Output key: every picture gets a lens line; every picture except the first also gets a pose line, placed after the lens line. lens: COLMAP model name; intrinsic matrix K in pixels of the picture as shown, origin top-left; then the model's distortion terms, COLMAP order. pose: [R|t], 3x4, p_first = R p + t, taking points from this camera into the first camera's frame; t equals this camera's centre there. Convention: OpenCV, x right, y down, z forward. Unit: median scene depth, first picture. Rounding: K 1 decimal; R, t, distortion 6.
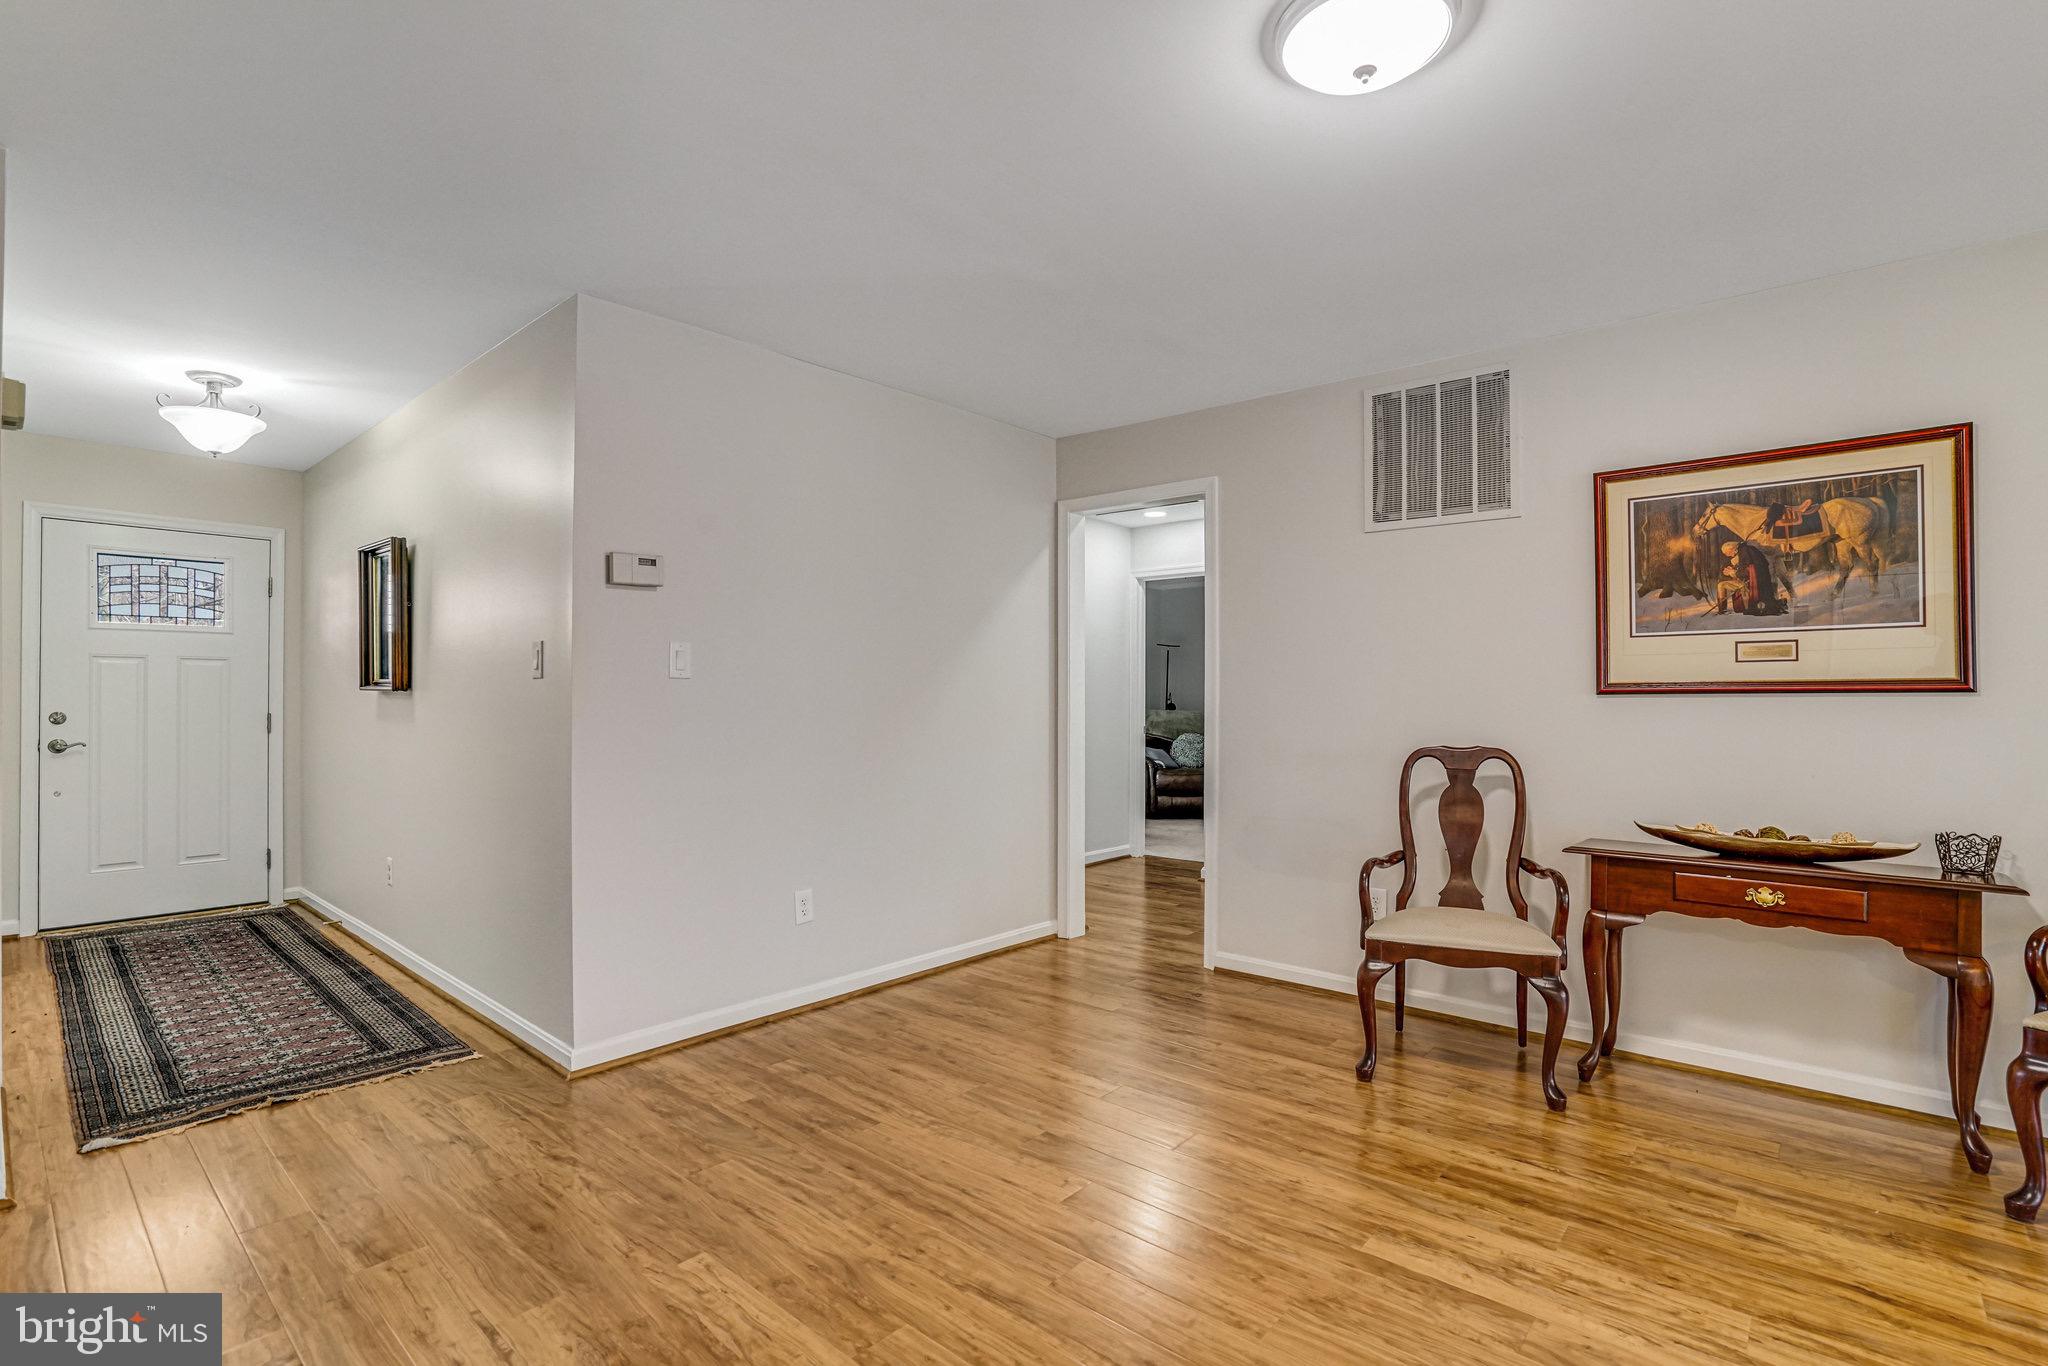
lens RADIAL K [[941.1, 0, 1024.0], [0, 941.1, 683.0], [0, 0, 1]] dist [-0.030874, 0.000619]
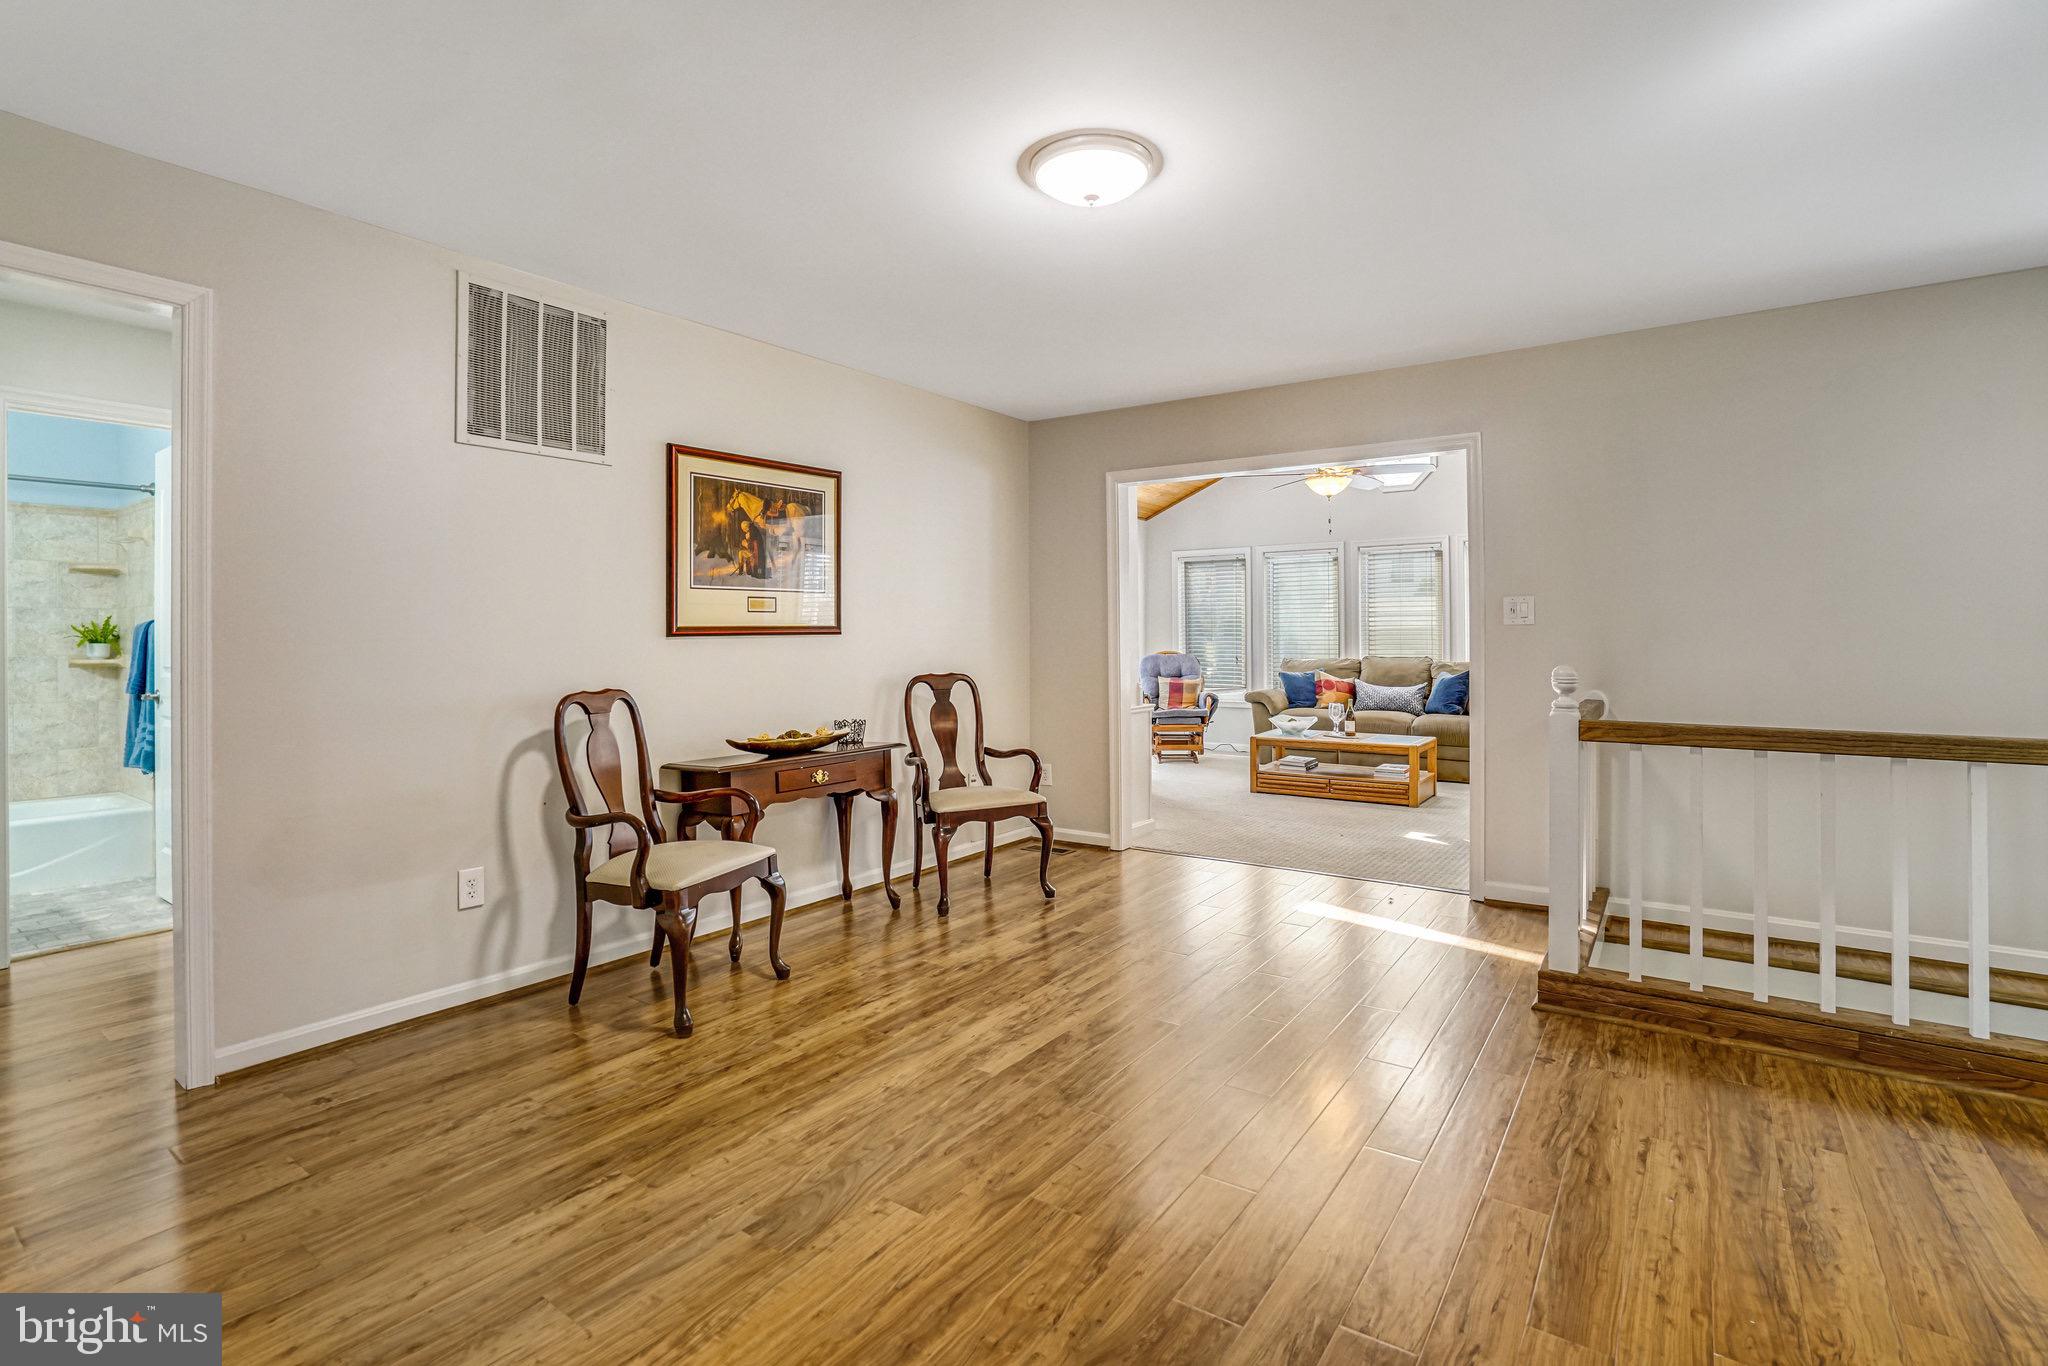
lens RADIAL K [[944.0, 0, 1022.8], [0, 944.0, 619.3], [0, 0, 1]] dist [-0.044462, 0.000141]
pose [[-0.074567, 0.018535, 0.997044, -0.610604], [-0.001366, 0.999824, -0.018689, 0.012809], [-0.997215, -0.002756, -0.074528, 0.708221]]
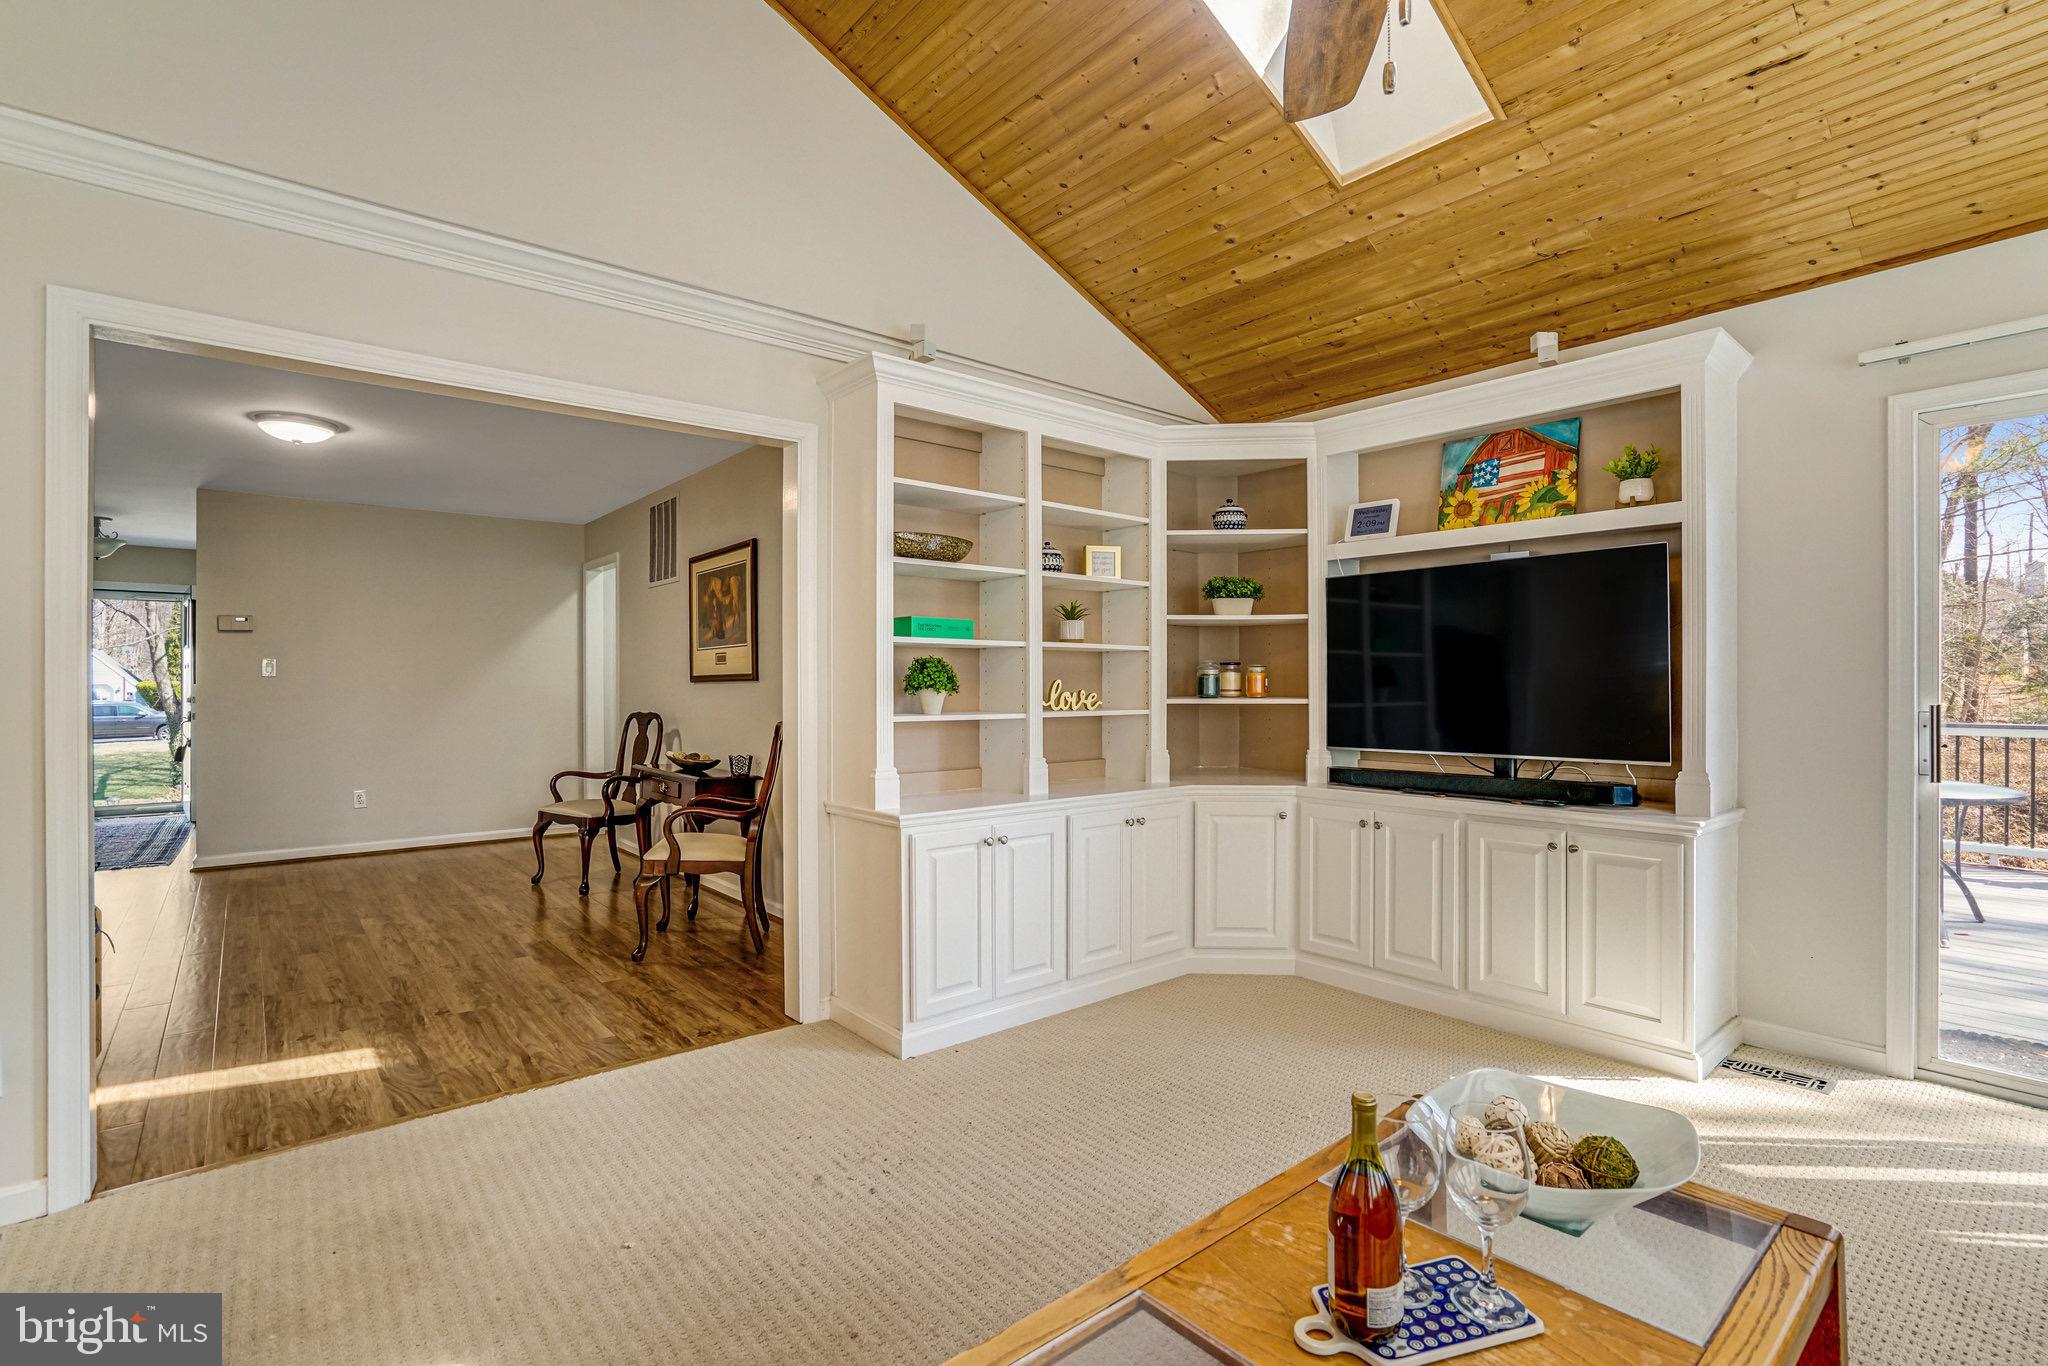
lens RADIAL K [[941.1, 0, 1024.0], [0, 941.1, 683.0], [0, 0, 1]] dist [-0.030874, 0.000619]
pose [[0.984563, -0.005327, -0.174949, 1.712387], [0.007682, 0.999889, 0.012786, -0.005456], [0.174861, -0.013933, 0.984495, -0.727118]]
